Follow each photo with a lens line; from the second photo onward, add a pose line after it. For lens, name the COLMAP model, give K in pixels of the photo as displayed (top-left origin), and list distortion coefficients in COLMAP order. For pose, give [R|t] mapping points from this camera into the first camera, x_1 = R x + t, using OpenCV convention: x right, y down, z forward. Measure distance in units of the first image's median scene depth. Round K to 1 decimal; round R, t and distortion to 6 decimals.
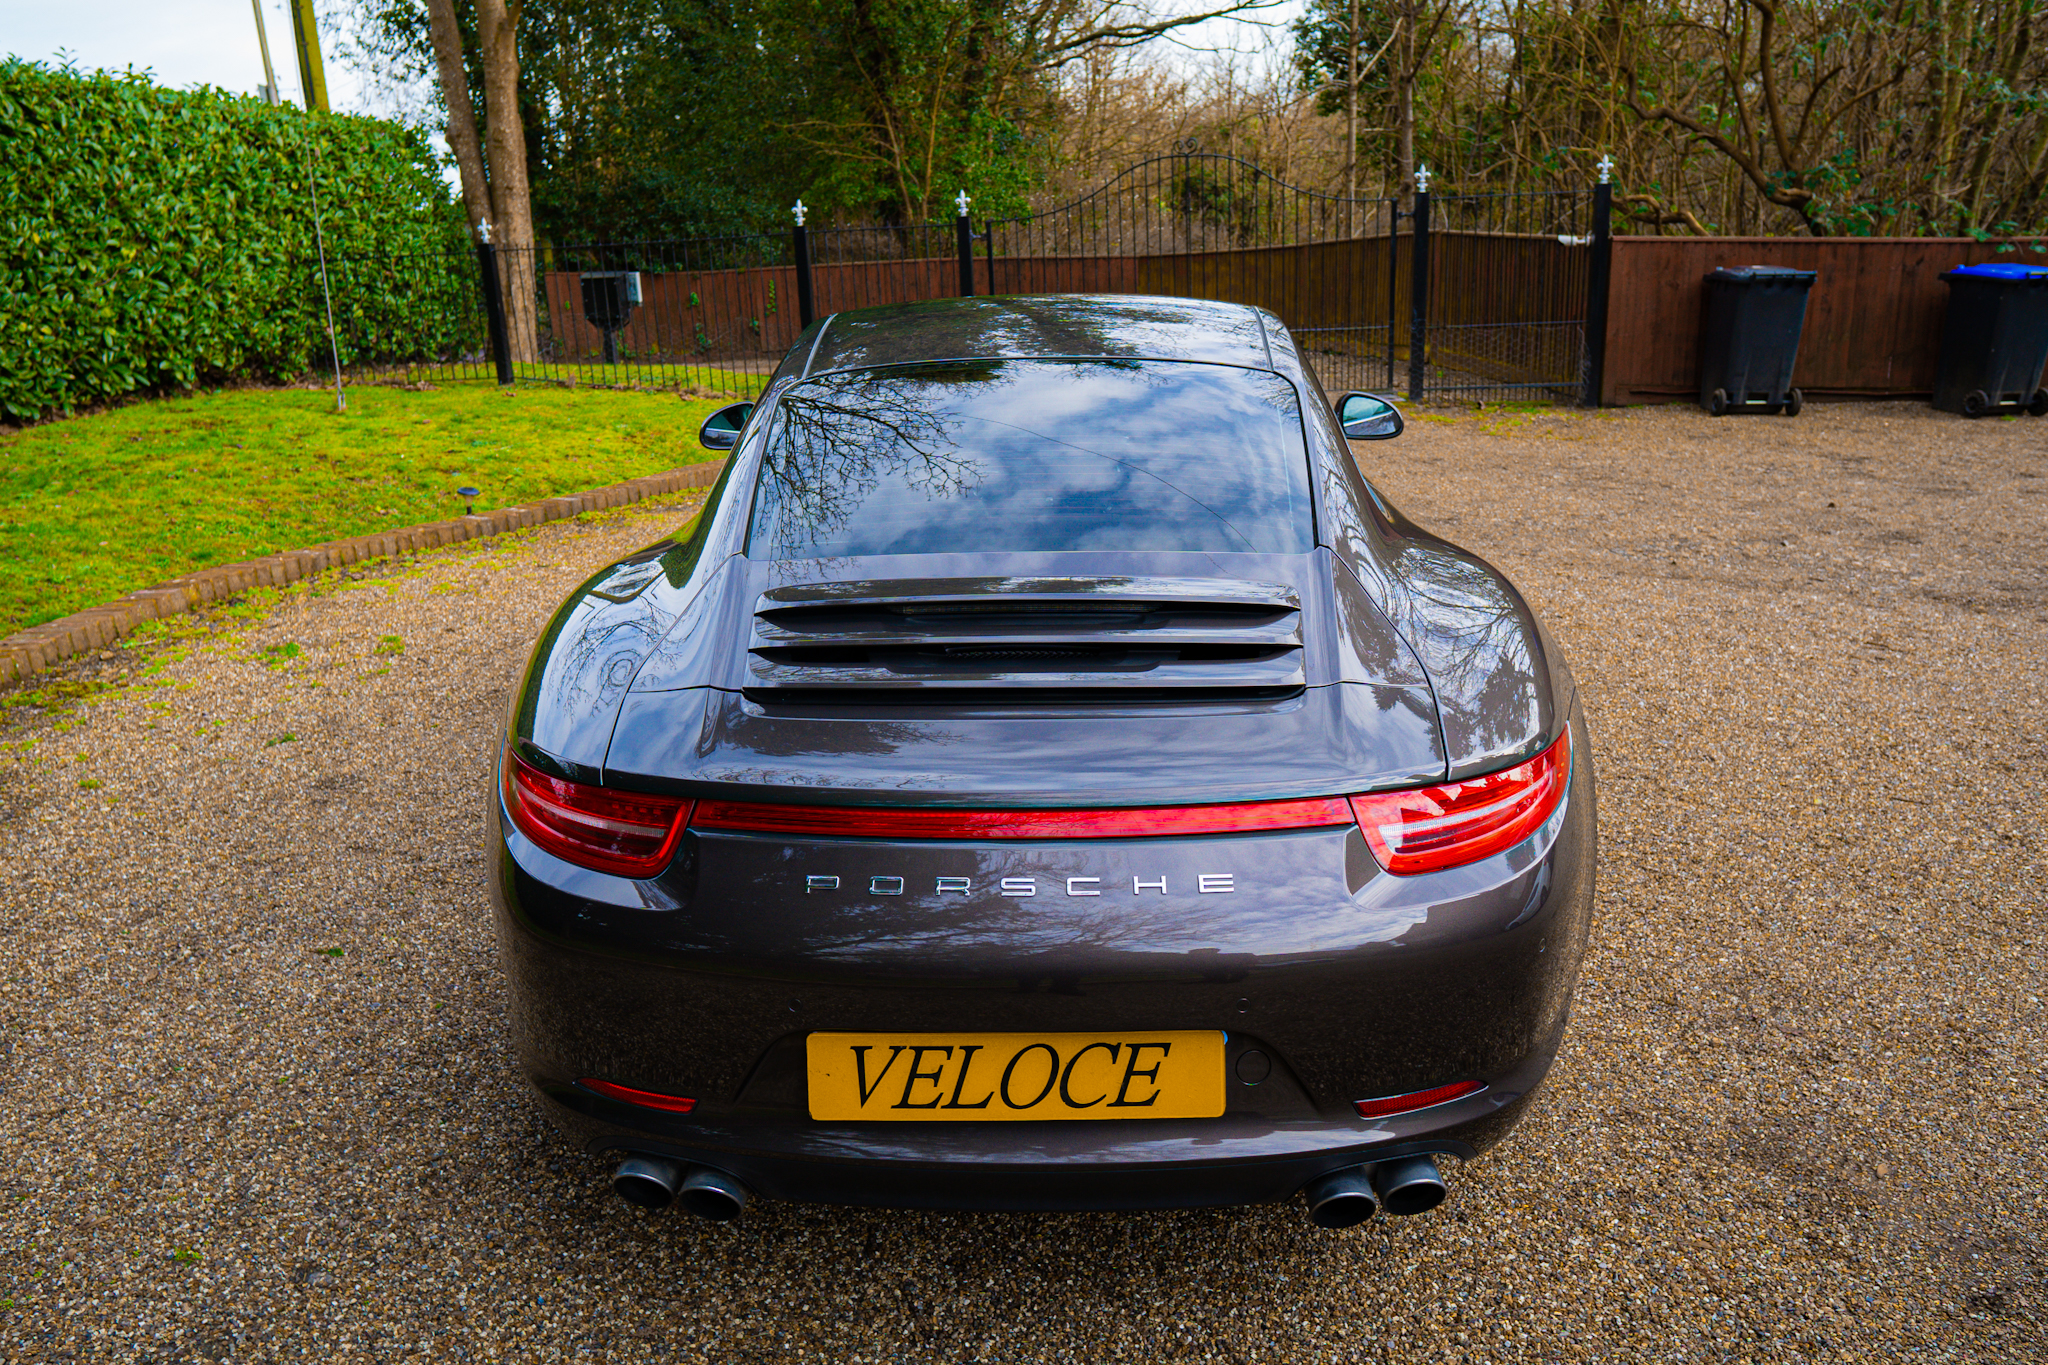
lens RADIAL K [[1427.0, 0, 1017.6], [0, 1427.0, 681.3], [0, 0, 1]] dist [-0.000203, -0.005834]
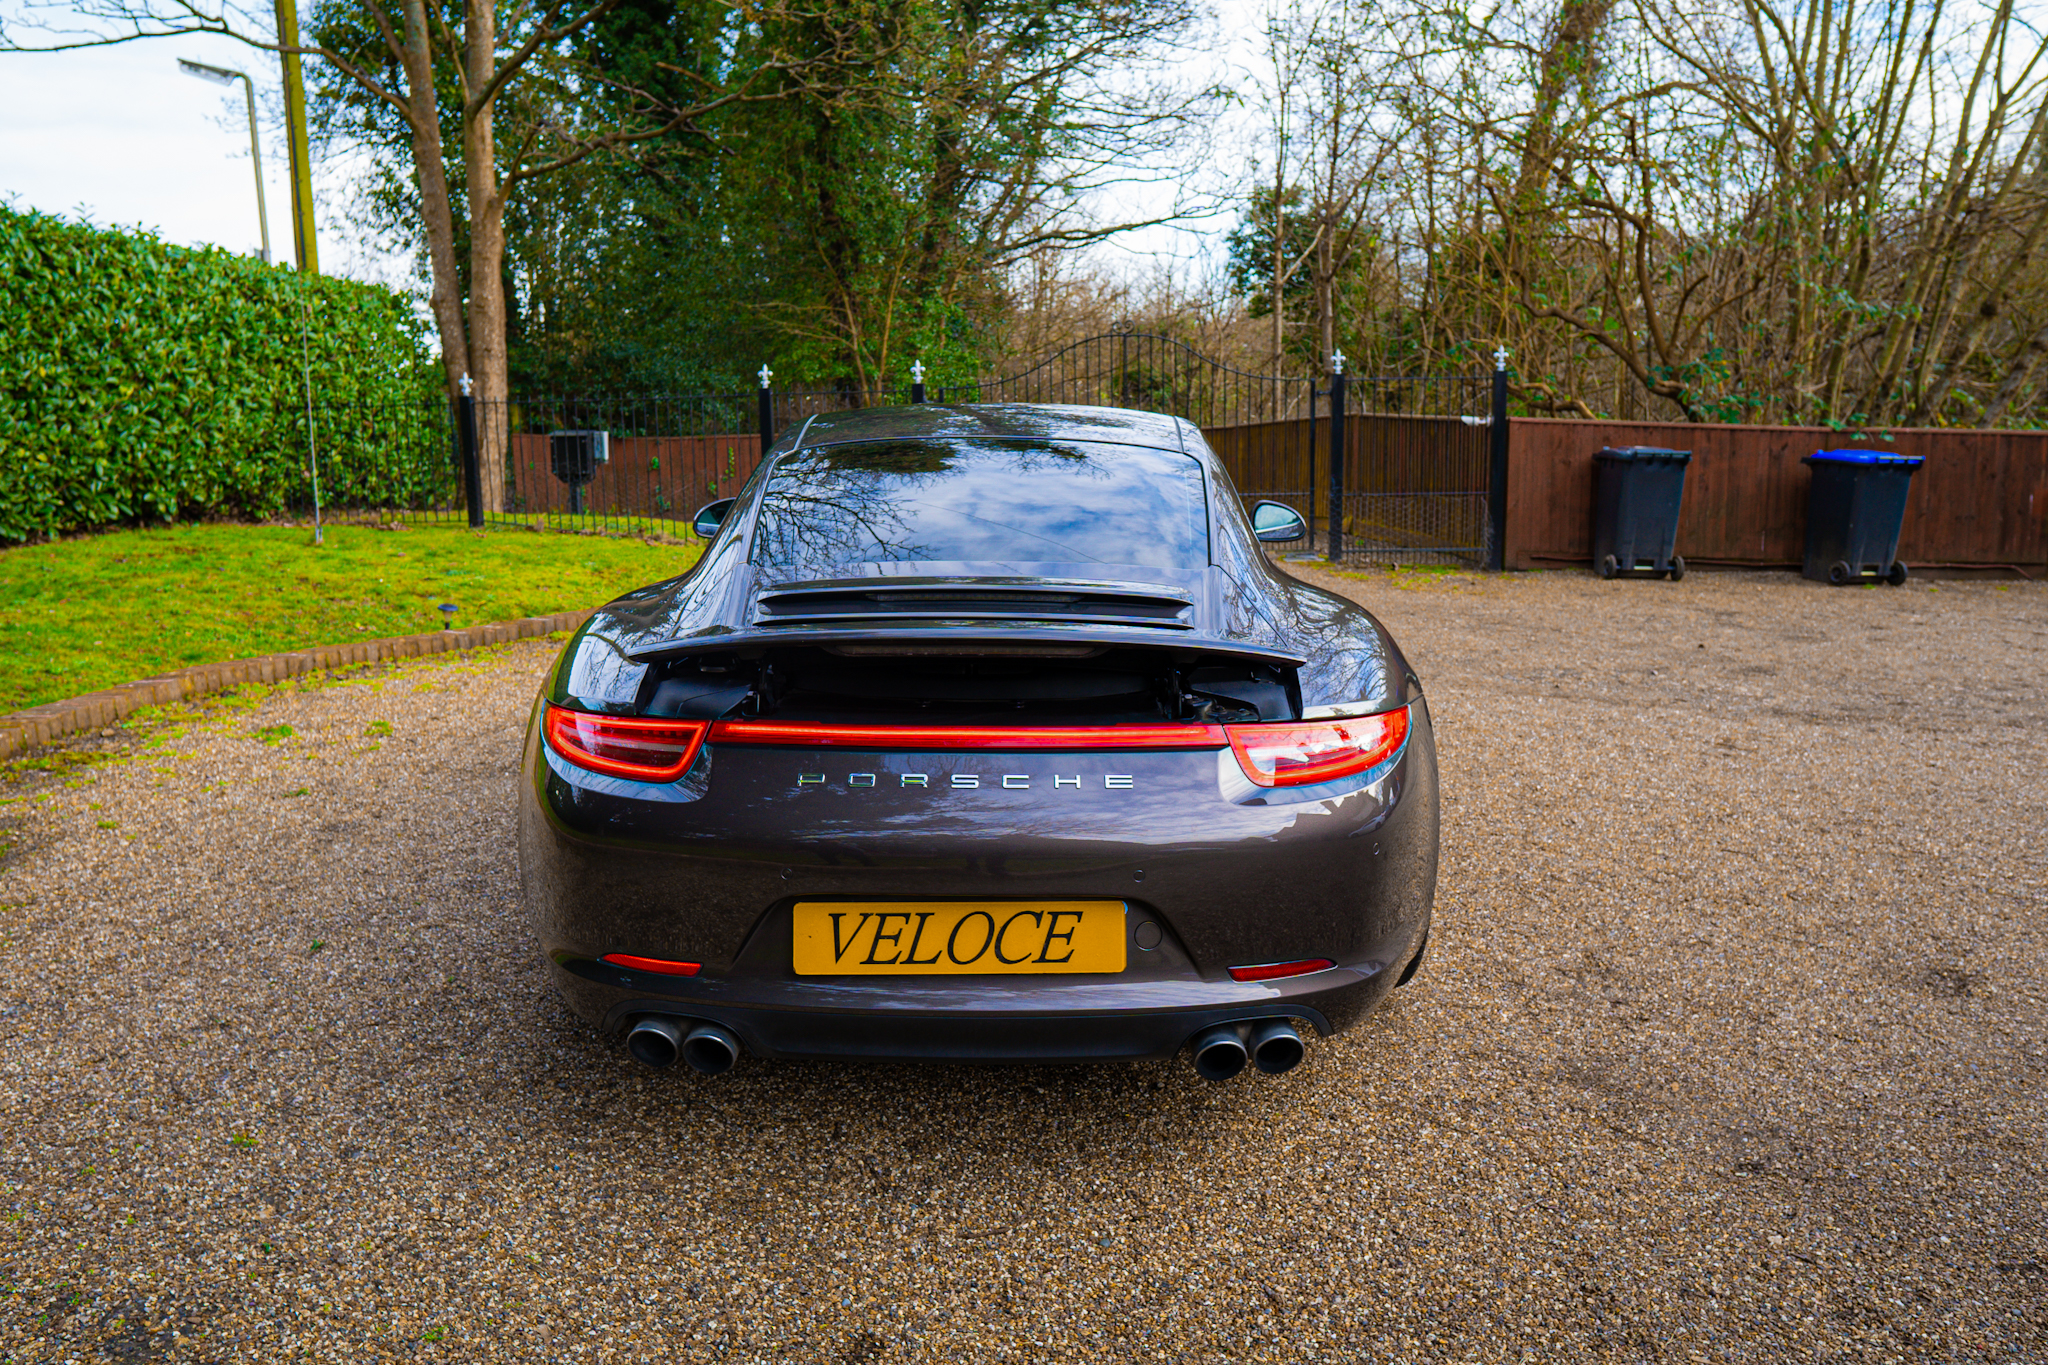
lens RADIAL K [[1431.6, 0, 1024.0], [0, 1431.6, 682.5], [0, 0, 1]] dist [-0.000573, -0.004677]
pose [[0.998814, 0.019779, 0.044485, -0.002345], [-0.013923, 0.991637, -0.128308, 0.047257], [-0.046651, 0.127537, 0.990736, -0.062358]]
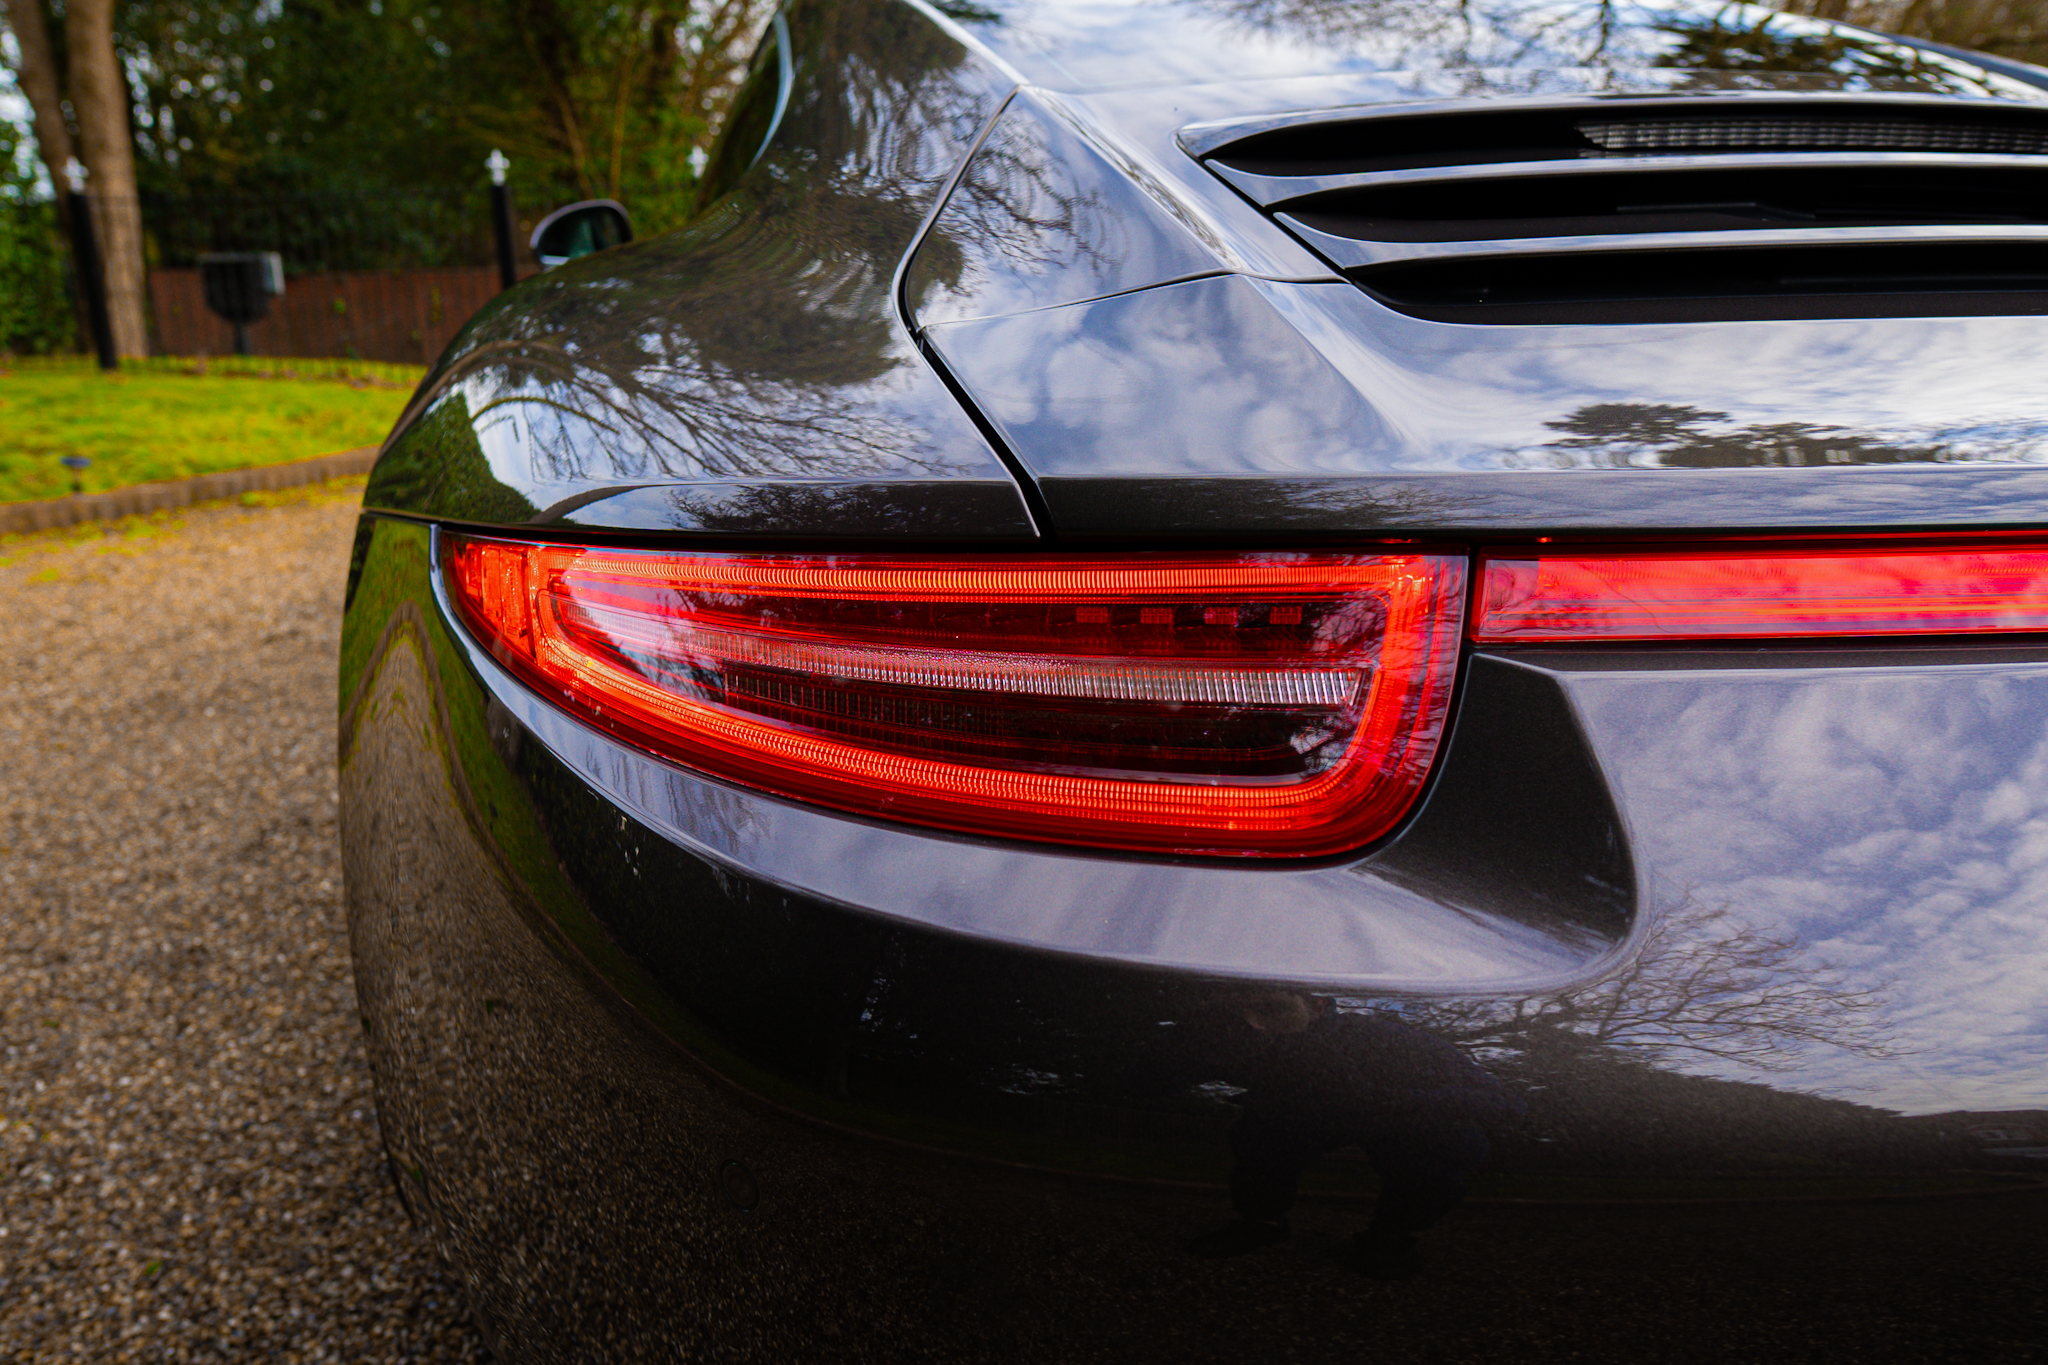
lens RADIAL K [[1427.0, 0, 1017.6], [0, 1427.0, 681.3], [0, 0, 1]] dist [-0.000203, -0.005834]
pose [[0.971684, -0.040503, 0.232785, -0.084332], [0.050640, 0.998004, -0.037735, 0.026000], [-0.230792, 0.048455, 0.971796, 0.174120]]
